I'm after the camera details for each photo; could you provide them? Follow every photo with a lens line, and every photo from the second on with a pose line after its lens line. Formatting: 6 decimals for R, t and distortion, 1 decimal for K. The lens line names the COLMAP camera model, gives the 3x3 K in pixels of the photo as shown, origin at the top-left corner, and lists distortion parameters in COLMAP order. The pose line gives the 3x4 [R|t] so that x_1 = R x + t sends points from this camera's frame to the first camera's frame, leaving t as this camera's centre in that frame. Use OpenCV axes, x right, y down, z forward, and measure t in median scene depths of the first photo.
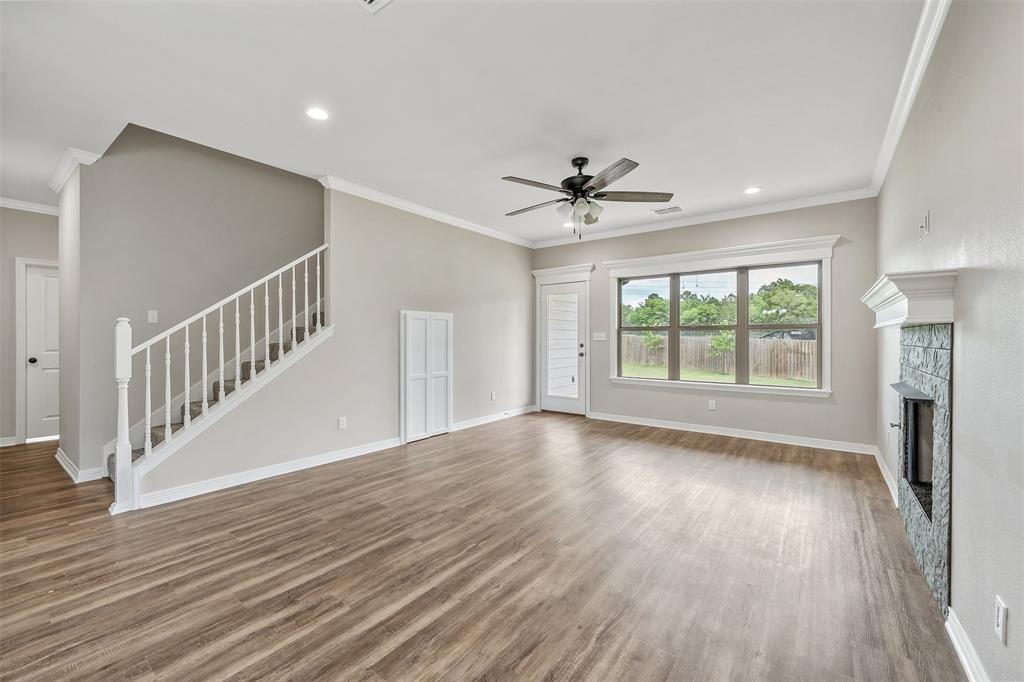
lens RADIAL K [[413.1, 0, 512.3], [0, 413.1, 339.0], [0, 0, 1]] dist [-0.004271, -0.000407]
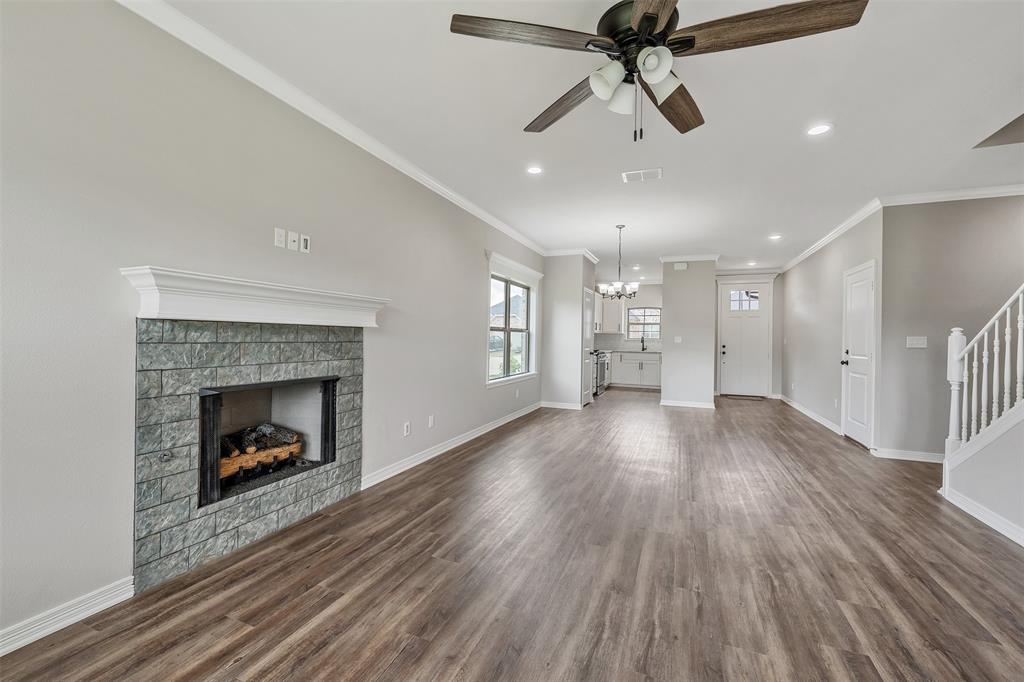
lens RADIAL K [[413.1, 0, 512.3], [0, 413.1, 339.0], [0, 0, 1]] dist [-0.004271, -0.000407]
pose [[-0.967232, -0.015016, -0.253451, 0.261930], [-0.017145, 0.999834, 0.006194, -0.003576], [0.253316, 0.010336, -0.967328, 0.884302]]
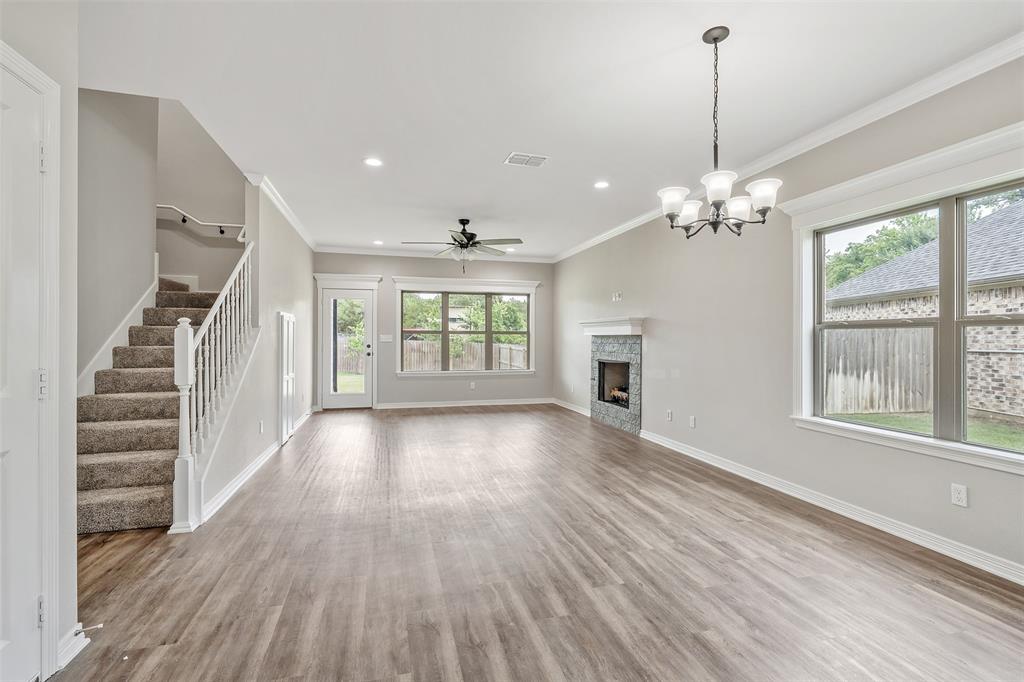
lens RADIAL K [[467.4, 0, 512.0], [0, 467.4, 341.0], [0, 0, 1]] dist [0.002239, 0.000208]
pose [[0.611373, -0.001992, 0.791340, -0.654427], [0.000333, 0.999997, 0.002260, -0.001303], [-0.791342, -0.001118, 0.611372, -0.102630]]
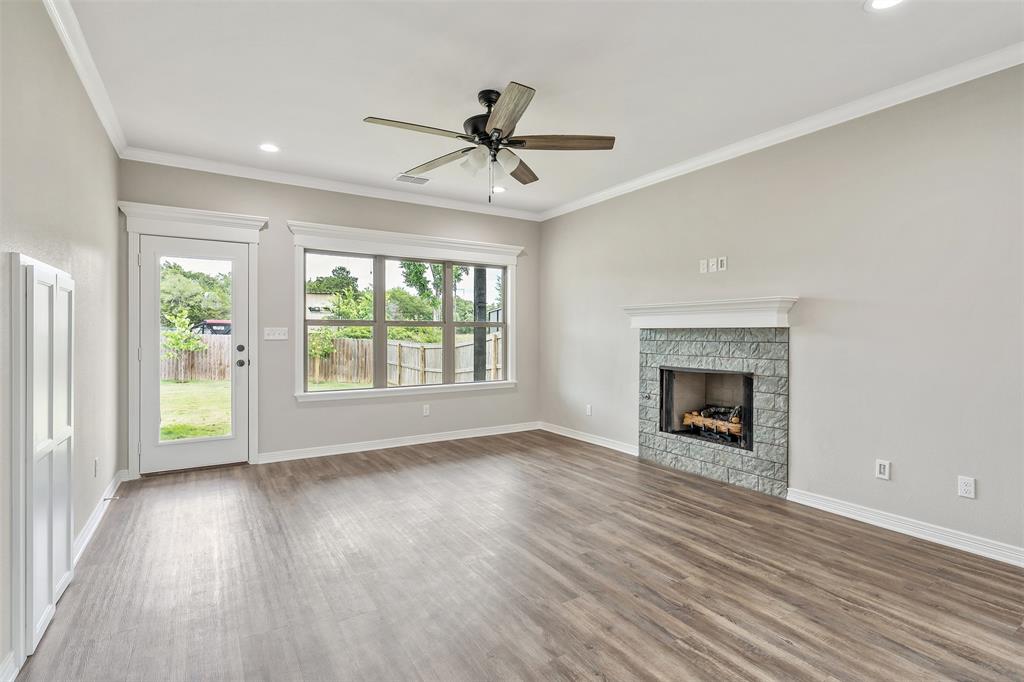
lens RADIAL K [[488.4, 0, 511.9], [0, 488.4, 336.8], [0, 0, 1]] dist [0.002762, -0.000143]
pose [[0.353347, -0.006545, 0.935469, -0.392017], [0.002850, 0.999978, 0.005920, -0.004572], [-0.935488, 0.000574, 0.353358, 0.403893]]
